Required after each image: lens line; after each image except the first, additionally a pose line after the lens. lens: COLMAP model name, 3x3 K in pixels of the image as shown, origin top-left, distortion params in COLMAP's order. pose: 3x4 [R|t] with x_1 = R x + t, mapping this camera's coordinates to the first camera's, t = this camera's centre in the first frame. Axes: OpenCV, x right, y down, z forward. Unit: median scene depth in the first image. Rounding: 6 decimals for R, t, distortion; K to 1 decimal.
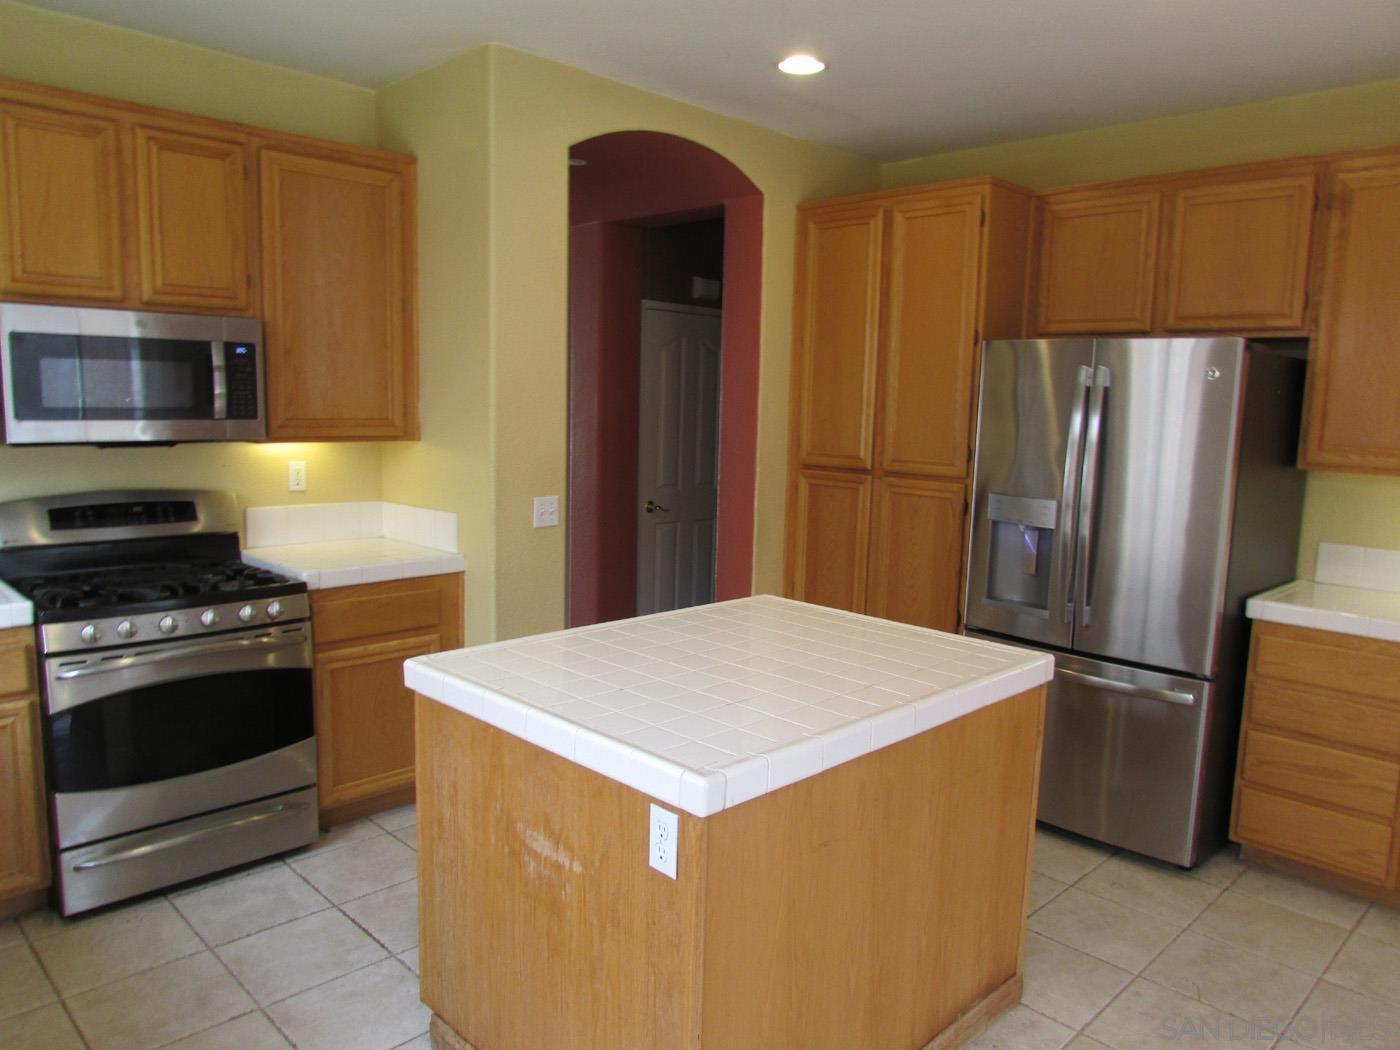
lens RADIAL K [[995.9, 0, 701.5], [0, 995.9, 528.1], [0, 0, 1]] dist [-0.018876, 0.003155]
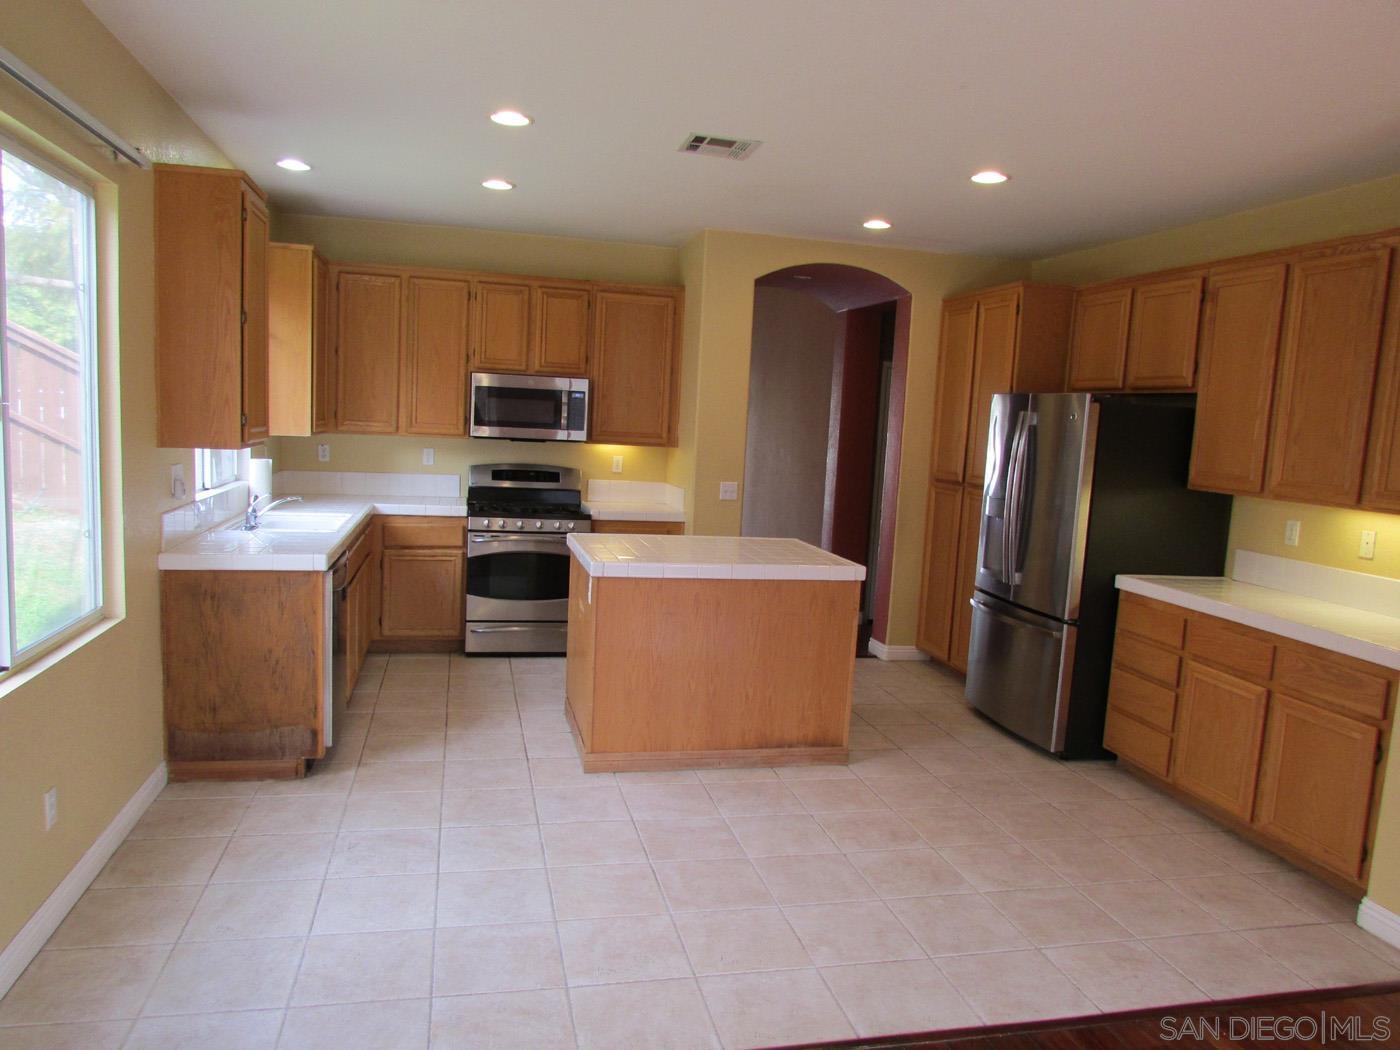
lens RADIAL K [[995.9, 0, 697.1], [0, 995.9, 527.2], [0, 0, 1]] dist [-0.018876, 0.003155]
pose [[0.851631, 0.078375, -0.518248, 0.781024], [-0.101521, 0.994698, -0.016399, 0.089103], [0.514215, 0.066579, 0.855073, -0.544937]]
